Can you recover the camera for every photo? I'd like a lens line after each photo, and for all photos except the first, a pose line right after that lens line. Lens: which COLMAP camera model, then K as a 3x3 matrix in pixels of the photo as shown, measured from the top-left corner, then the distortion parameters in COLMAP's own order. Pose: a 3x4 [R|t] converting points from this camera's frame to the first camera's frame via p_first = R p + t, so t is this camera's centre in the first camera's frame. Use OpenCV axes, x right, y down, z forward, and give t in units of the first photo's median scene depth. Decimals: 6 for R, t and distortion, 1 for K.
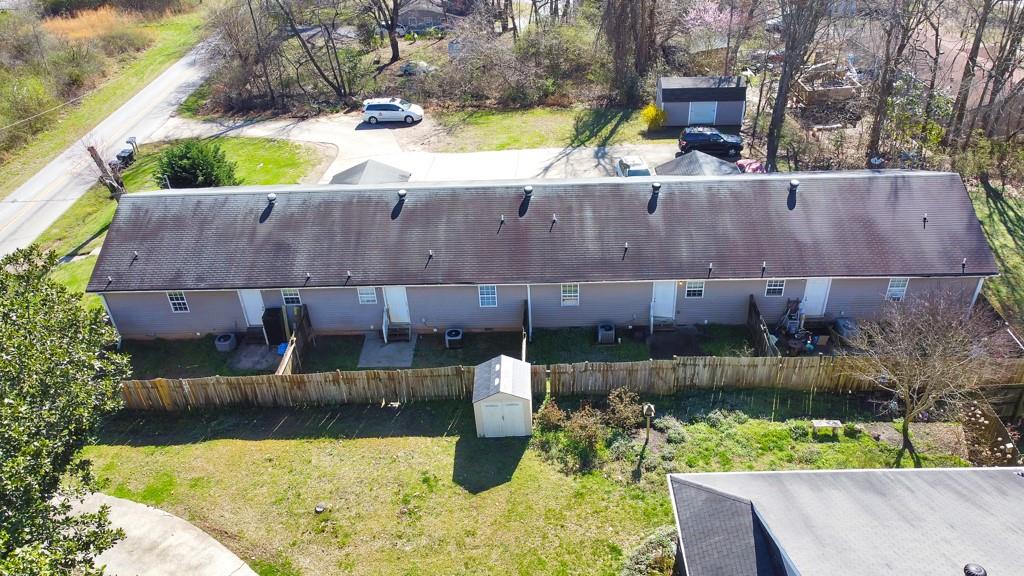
lens RADIAL K [[772.1, 0, 512.0], [0, 772.1, 288.0], [0, 0, 1]] dist [0.016244, 0.002523]
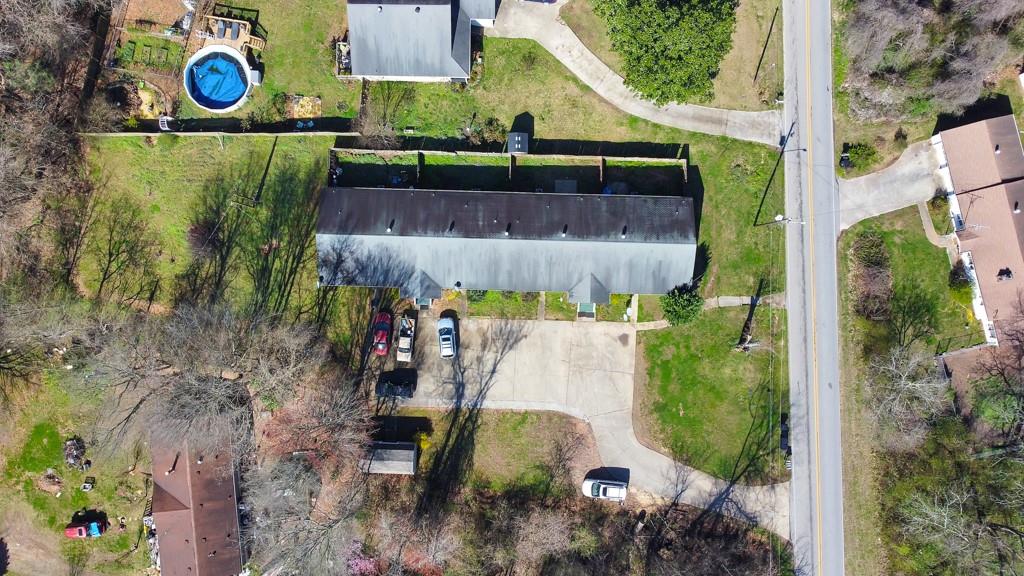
lens RADIAL K [[772.1, 0, 512.0], [0, 772.1, 288.0], [0, 0, 1]] dist [0.016244, 0.002523]
pose [[-0.999164, 0.005736, 0.040475, -0.053926], [0.030816, -0.544877, 0.837949, -1.333729], [0.026860, 0.838496, 0.544245, -0.049736]]
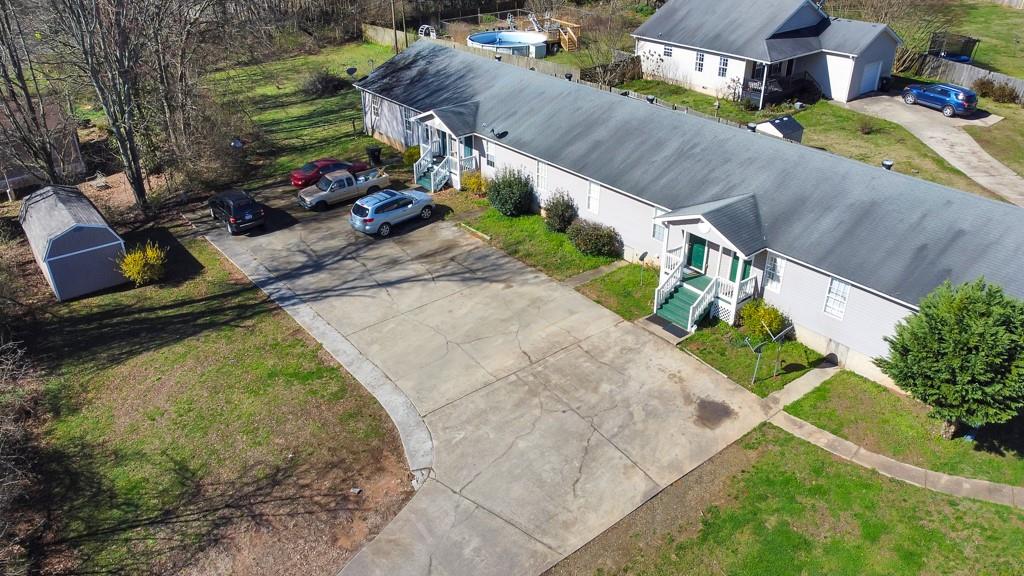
lens RADIAL K [[772.1, 0, 512.0], [0, 772.1, 288.0], [0, 0, 1]] dist [0.016244, 0.002523]
pose [[-0.651614, -0.327862, 0.684036, -0.427443], [0.442603, 0.568013, 0.693876, -0.511959], [-0.616037, 0.754896, -0.225013, 0.998806]]
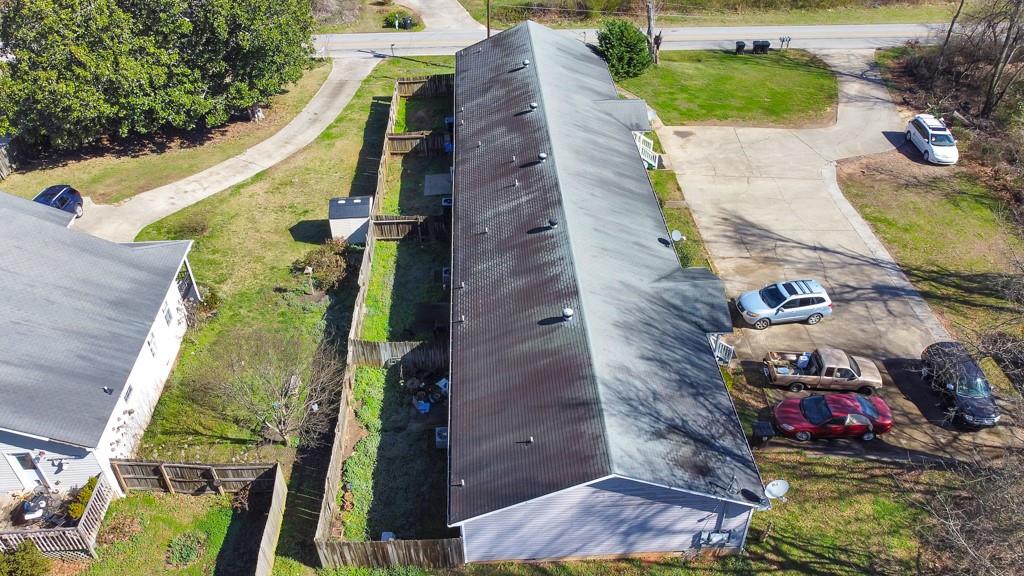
lens RADIAL K [[759.0, 0, 528.2], [0, 759.0, 288.2], [0, 0, 1]] dist [0.051934, 0.001142]
pose [[0.100484, 0.655610, -0.748384, 0.599493], [-0.554916, 0.661261, 0.504780, -0.340053], [0.825816, 0.364568, 0.430254, 0.381550]]
